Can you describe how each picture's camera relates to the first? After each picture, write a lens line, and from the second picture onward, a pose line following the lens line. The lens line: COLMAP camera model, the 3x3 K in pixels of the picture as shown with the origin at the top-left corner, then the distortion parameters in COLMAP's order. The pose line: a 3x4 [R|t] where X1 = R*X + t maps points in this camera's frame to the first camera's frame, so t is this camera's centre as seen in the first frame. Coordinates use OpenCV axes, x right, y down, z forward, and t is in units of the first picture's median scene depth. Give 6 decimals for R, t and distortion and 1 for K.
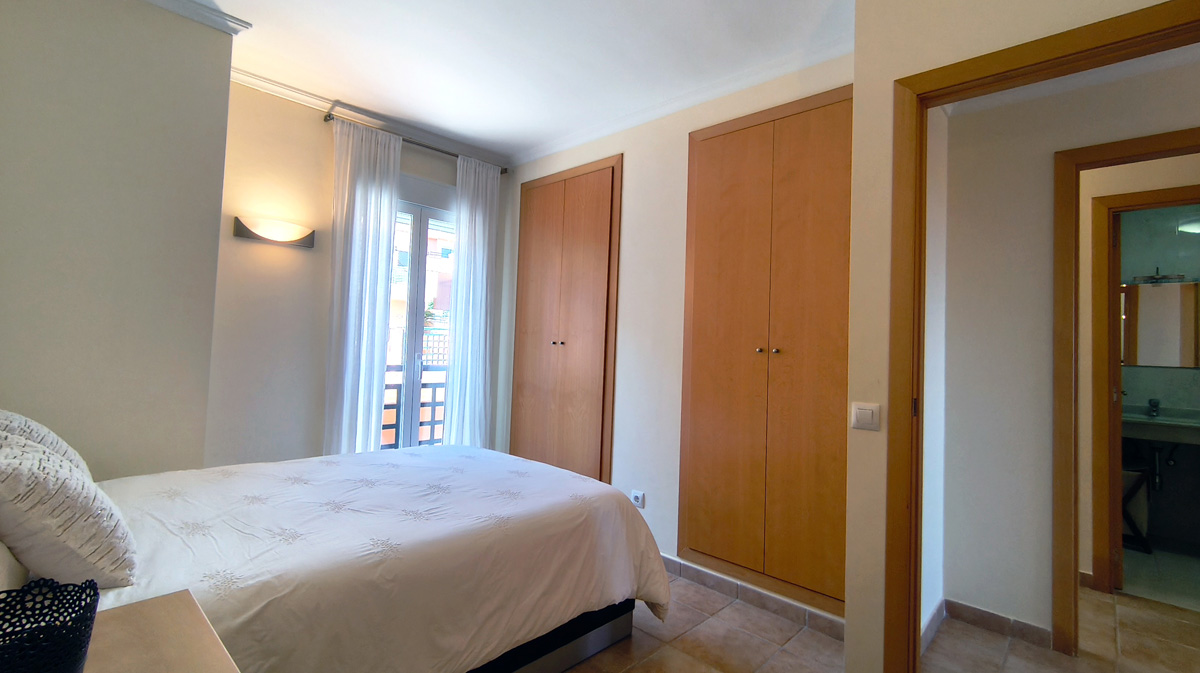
lens RADIAL K [[524.2, 0, 593.9], [0, 524.2, 331.7], [0, 0, 1]] dist [-0.000853, 0.002375]
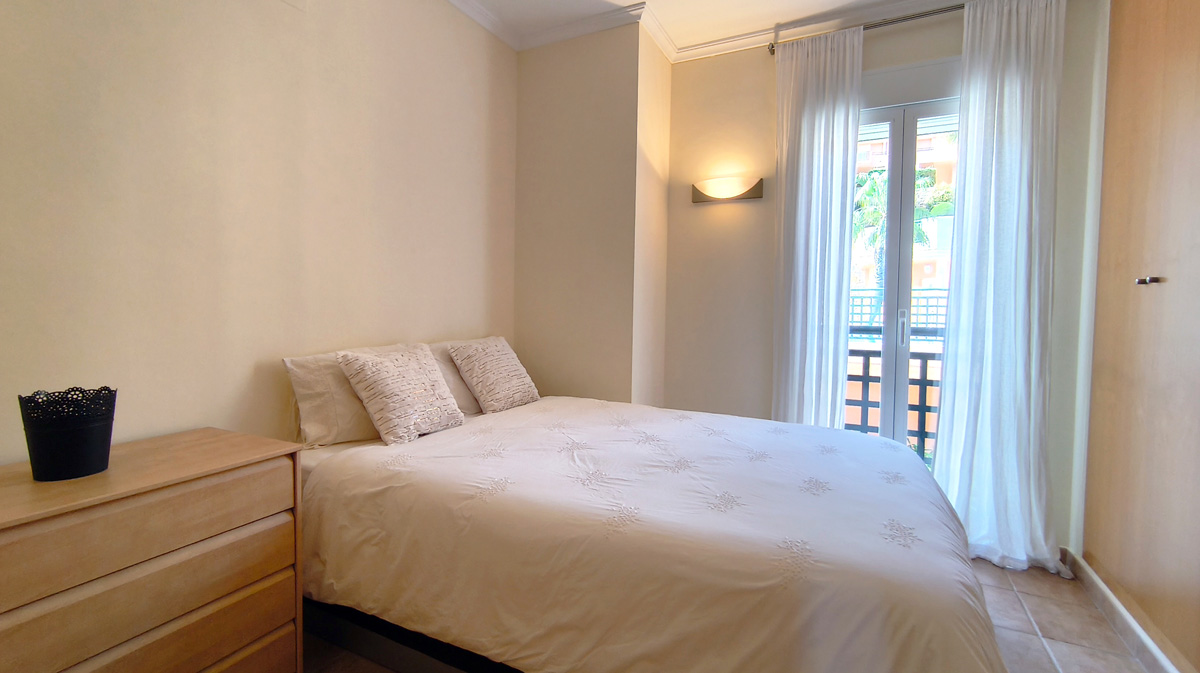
lens RADIAL K [[524.2, 0, 598.2], [0, 524.2, 332.4], [0, 0, 1]] dist [-0.000853, 0.002375]
pose [[0.301915, 0.015901, -0.953202, 0.295175], [0.022300, 0.999470, 0.023736, 0.055624], [0.953074, -0.028423, 0.301400, 0.464416]]
